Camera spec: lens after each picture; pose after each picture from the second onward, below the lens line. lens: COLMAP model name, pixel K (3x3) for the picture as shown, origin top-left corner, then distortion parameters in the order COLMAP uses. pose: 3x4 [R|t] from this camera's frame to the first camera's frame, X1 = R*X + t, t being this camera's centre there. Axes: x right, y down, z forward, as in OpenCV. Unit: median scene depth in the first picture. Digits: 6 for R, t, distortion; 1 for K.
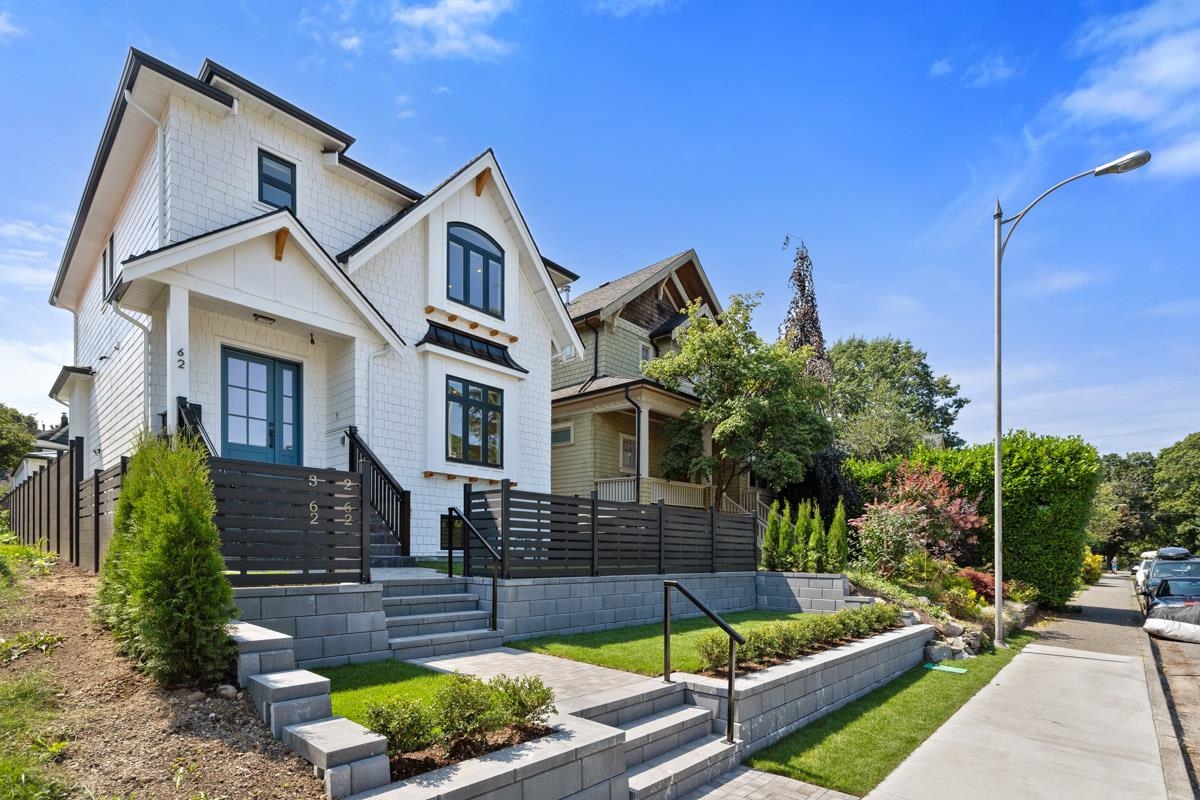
lens RADIAL K [[503.8, 0, 603.0], [0, 503.8, 402.1], [0, 0, 1]] dist [0.000530, -0.000093]
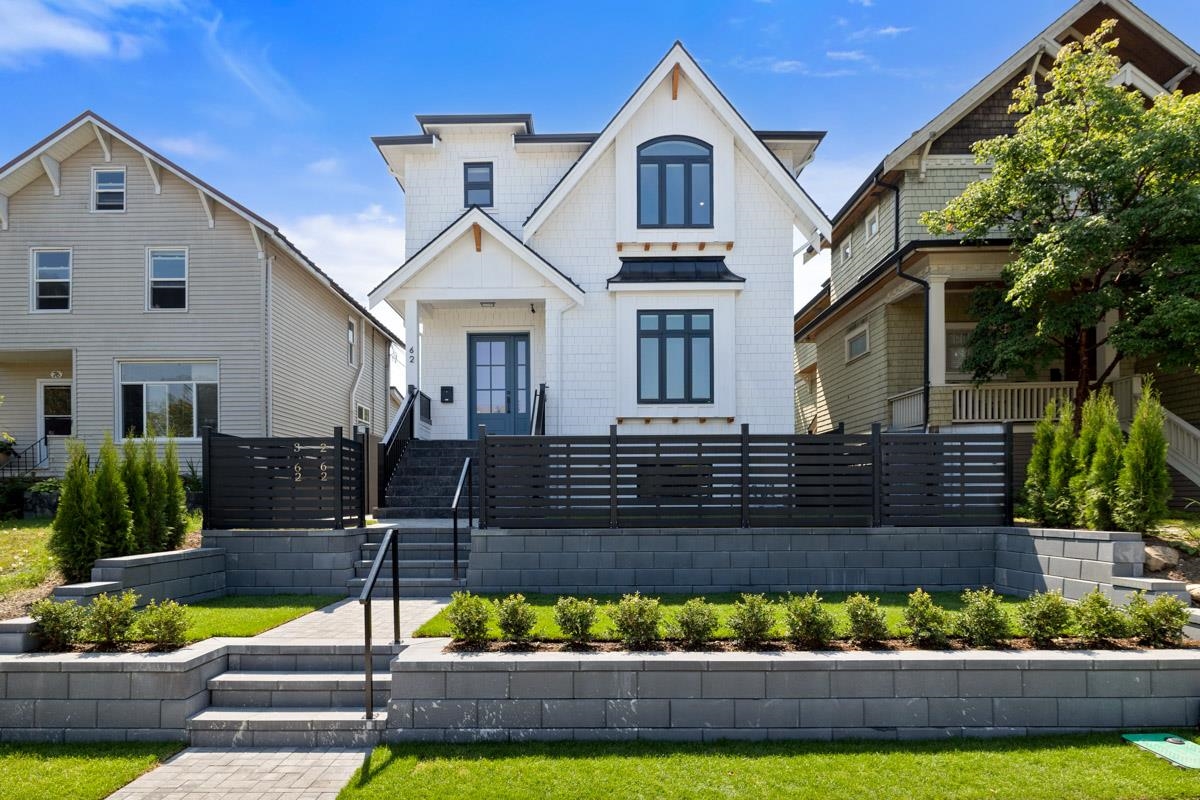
lens RADIAL K [[588.8, 0, 596.7], [0, 588.8, 331.3], [0, 0, 1]] dist [-0.003847, -0.000201]
pose [[0.704270, -0.213926, -0.676934, 0.337936], [0.216295, 0.972844, -0.082410, 0.052218], [0.676181, -0.088379, 0.731416, 0.150684]]
